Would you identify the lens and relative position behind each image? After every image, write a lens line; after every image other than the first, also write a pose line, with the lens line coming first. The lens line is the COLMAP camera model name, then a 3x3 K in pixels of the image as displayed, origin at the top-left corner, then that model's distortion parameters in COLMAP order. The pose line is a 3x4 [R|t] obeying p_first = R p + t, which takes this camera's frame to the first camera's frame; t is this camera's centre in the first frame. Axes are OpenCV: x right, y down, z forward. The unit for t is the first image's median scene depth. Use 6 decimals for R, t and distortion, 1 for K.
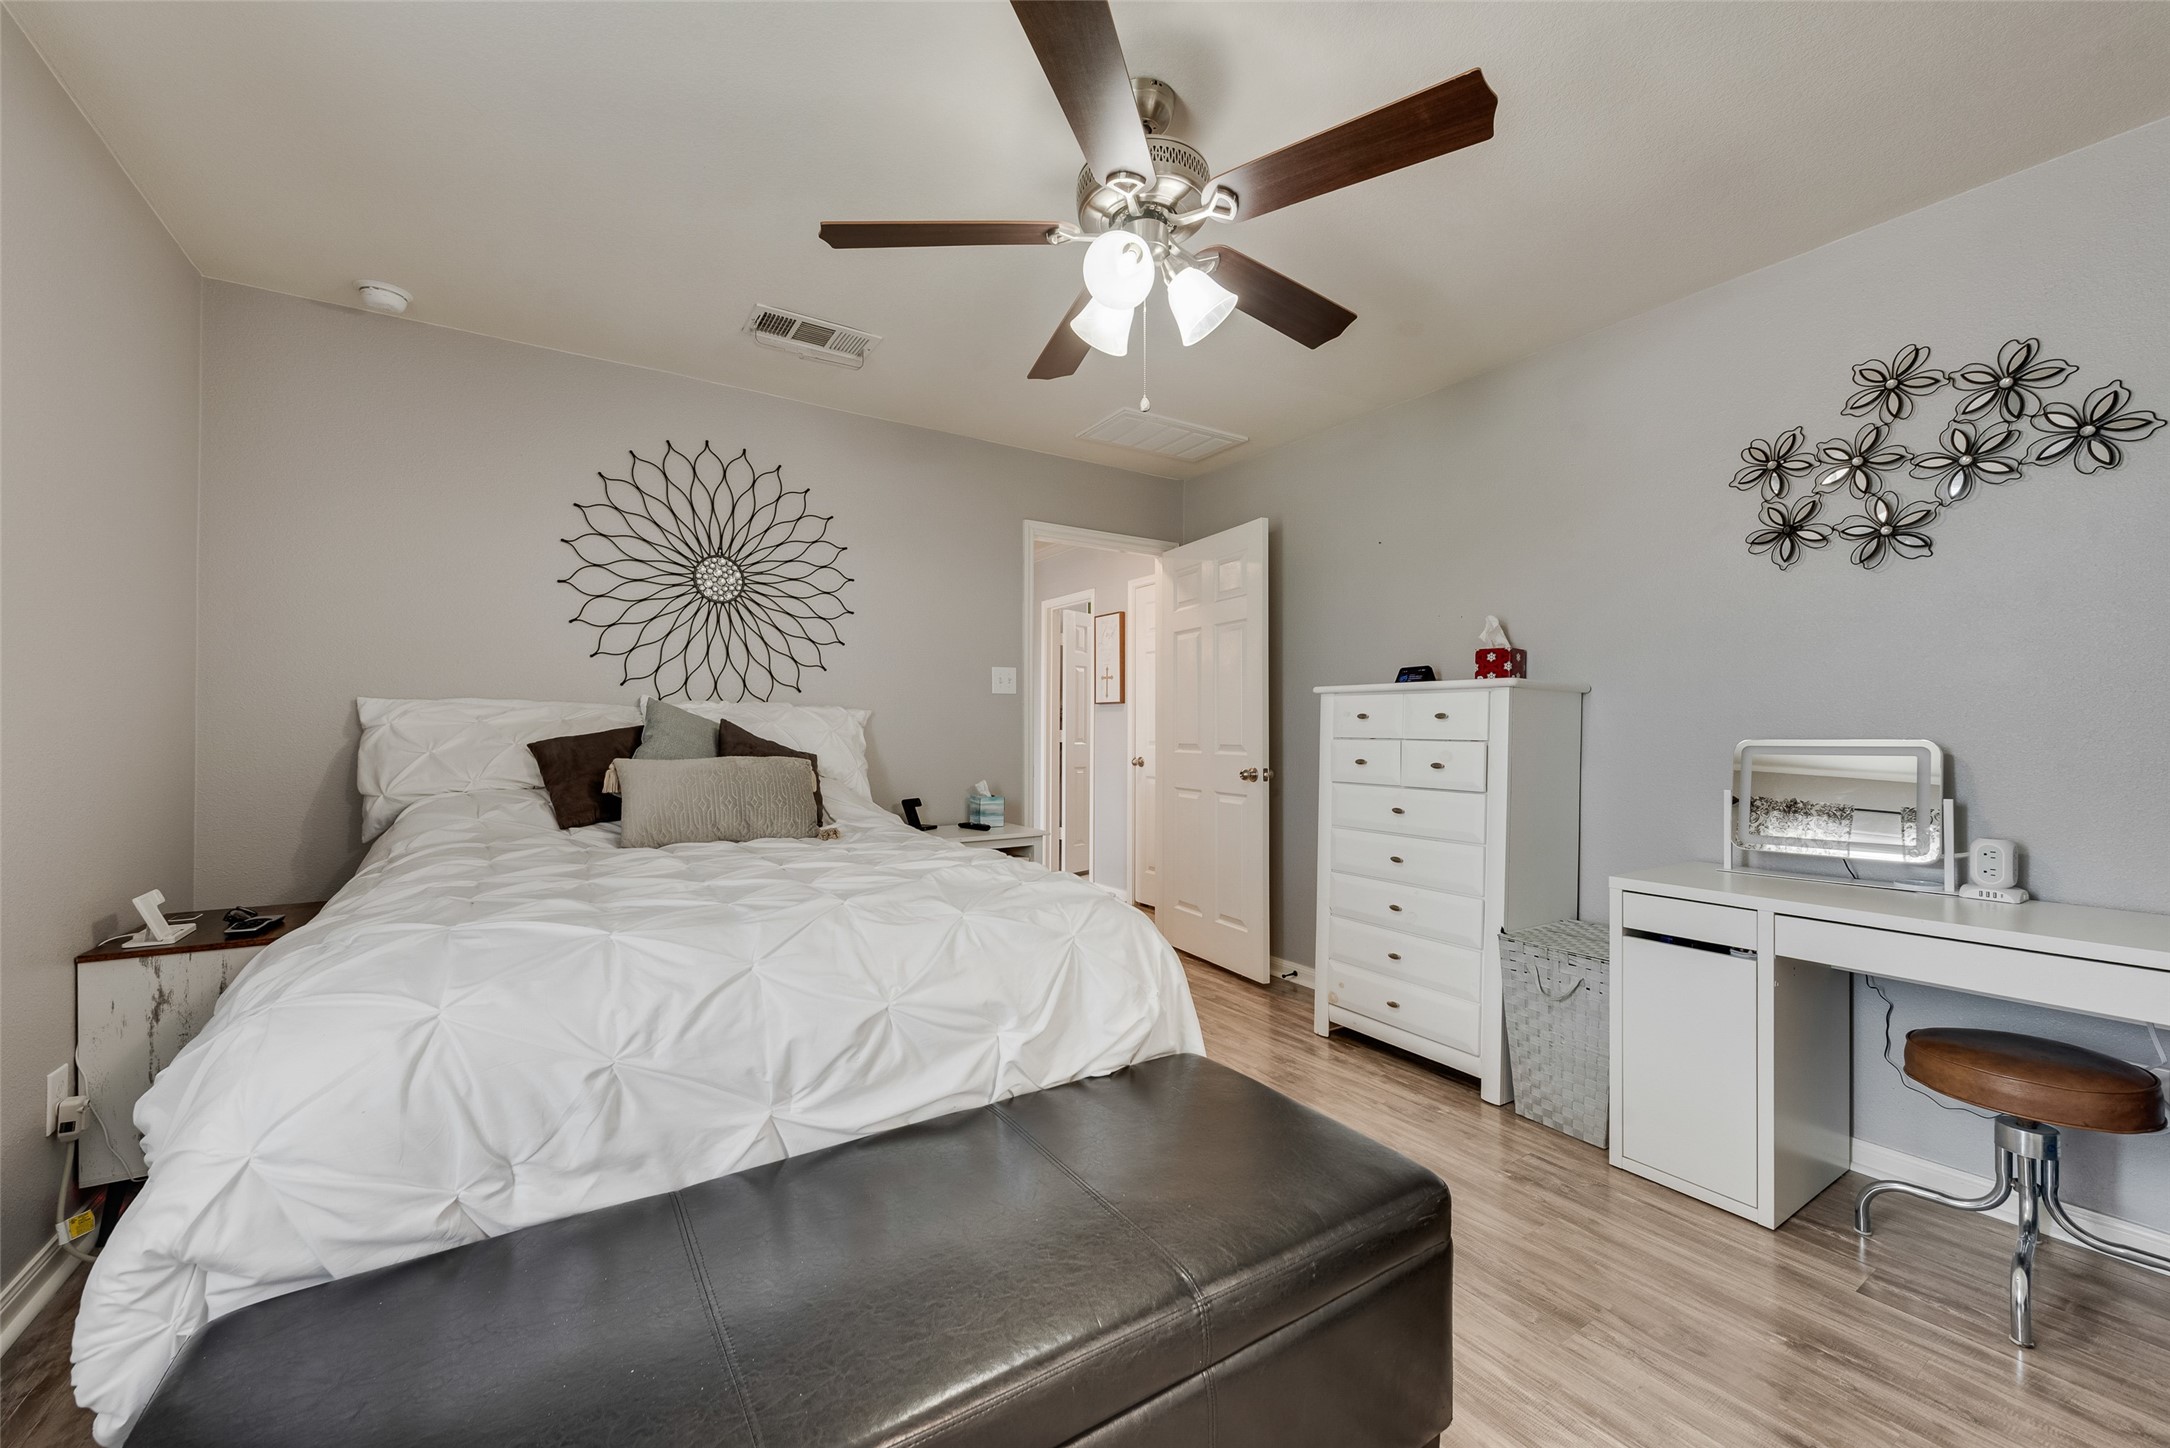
lens RADIAL K [[845.7, 0, 1077.3], [0, 845.7, 725.8], [0, 0, 1]] dist [-0.000493, -0.000074]
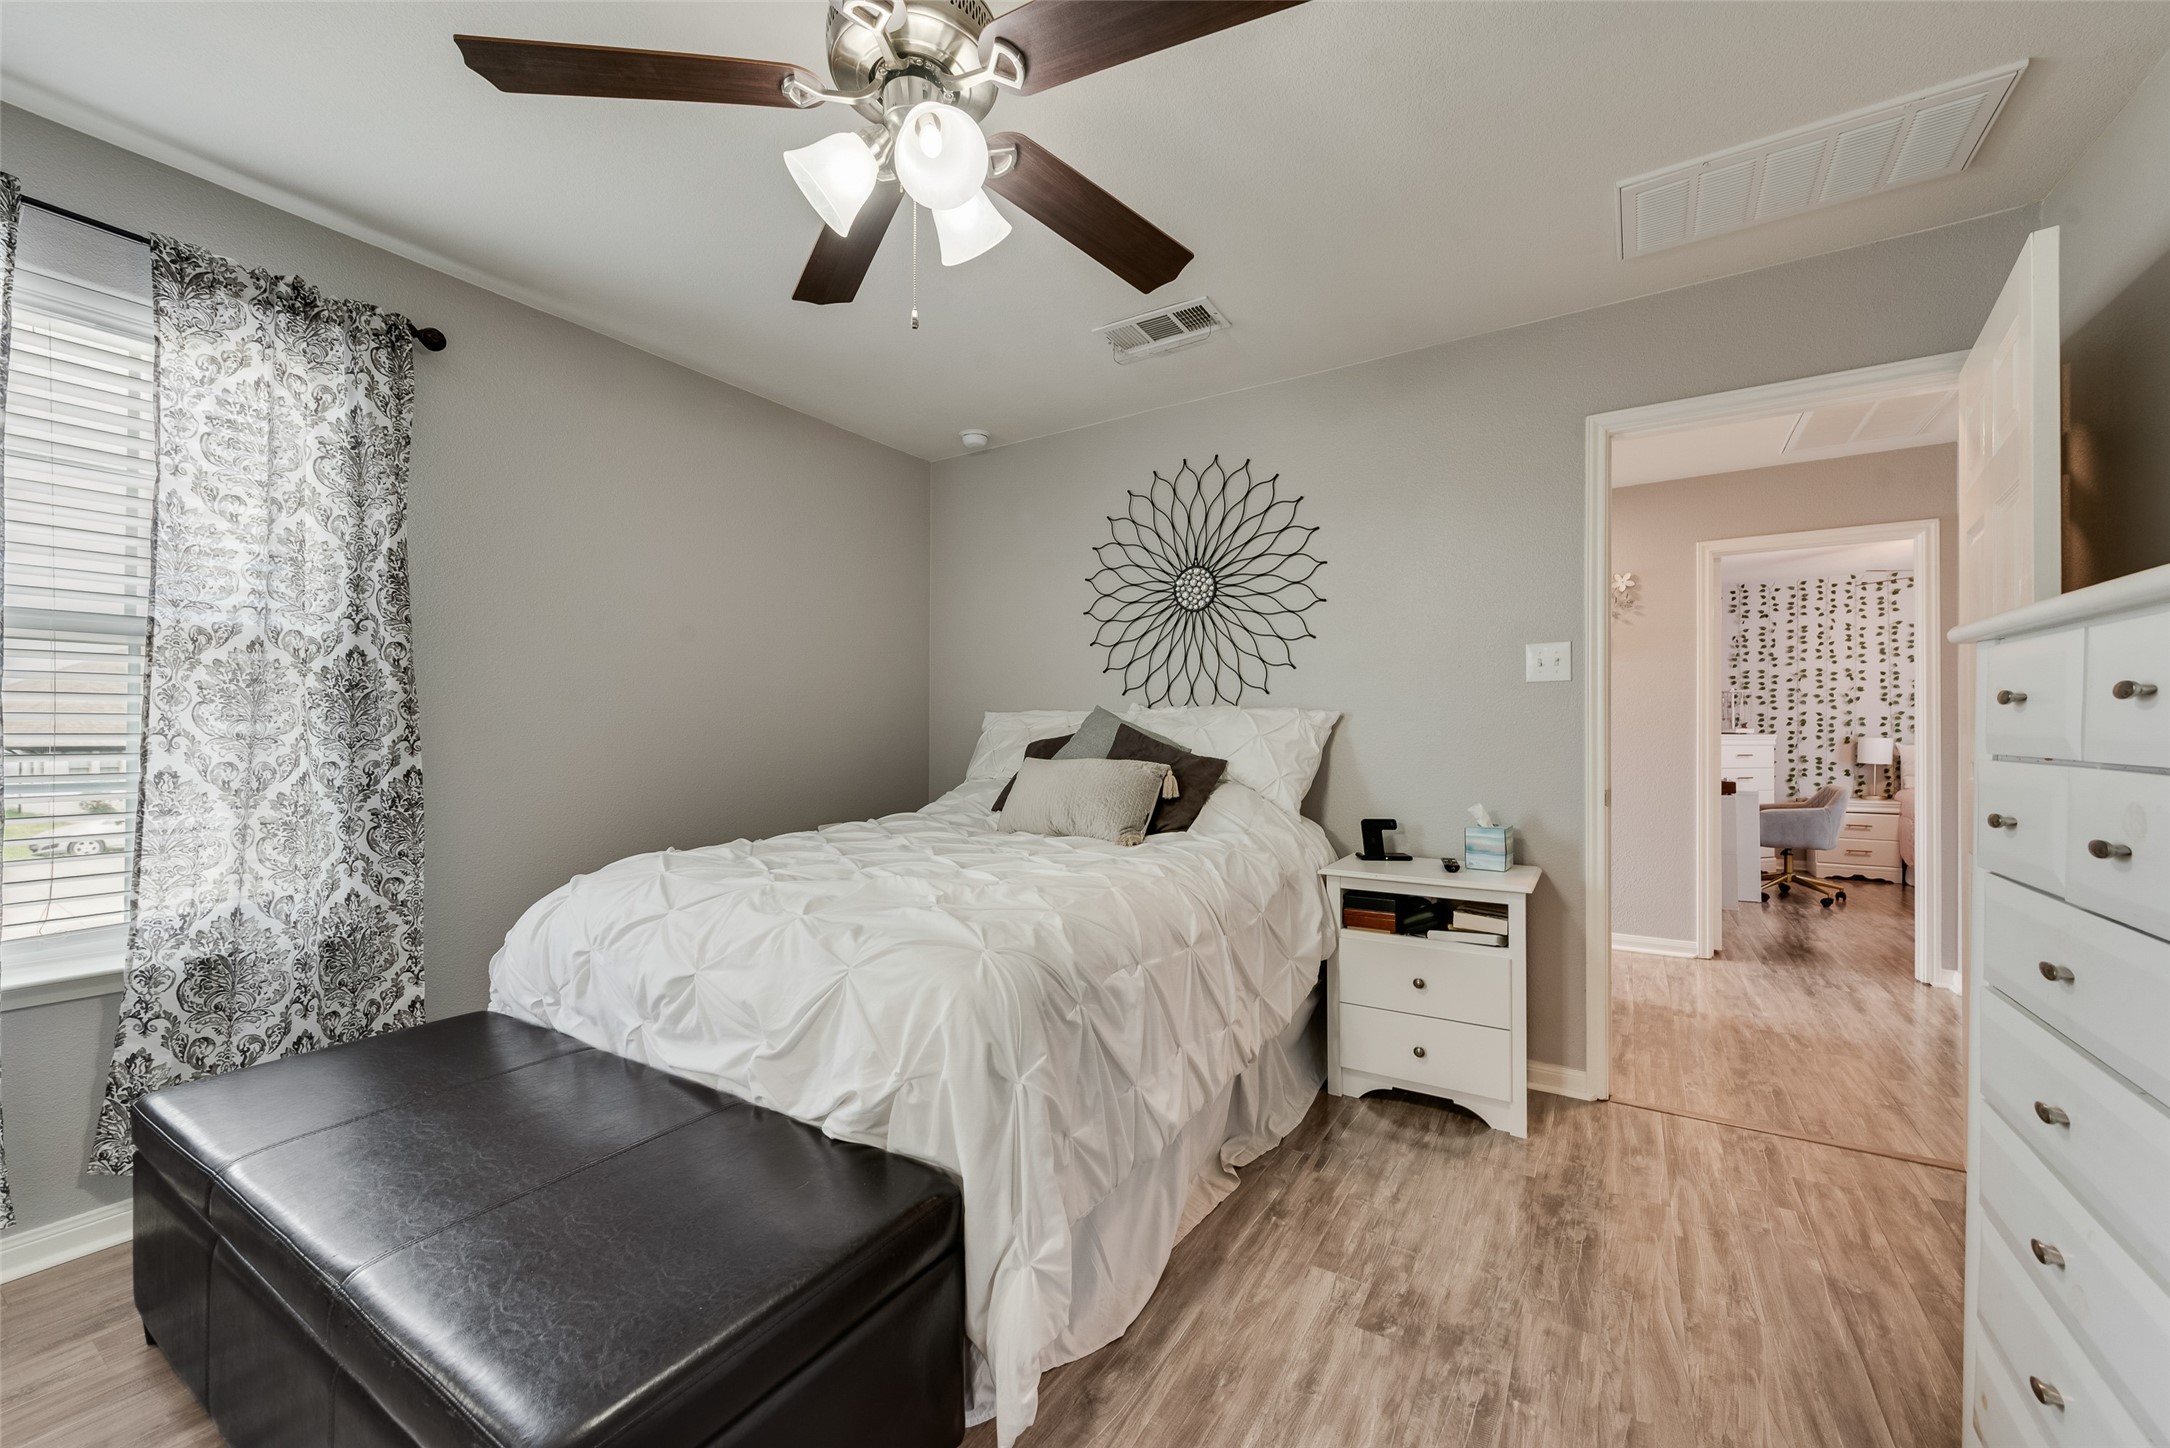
lens RADIAL K [[845.7, 0, 1081.6], [0, 845.7, 730.0], [0, 0, 1]] dist [-0.000493, -0.000074]
pose [[0.416707, -0.006929, -0.909014, 0.461690], [0.005482, 0.999972, -0.005110, 0.004268], [0.909024, -0.002854, 0.416734, 0.443566]]
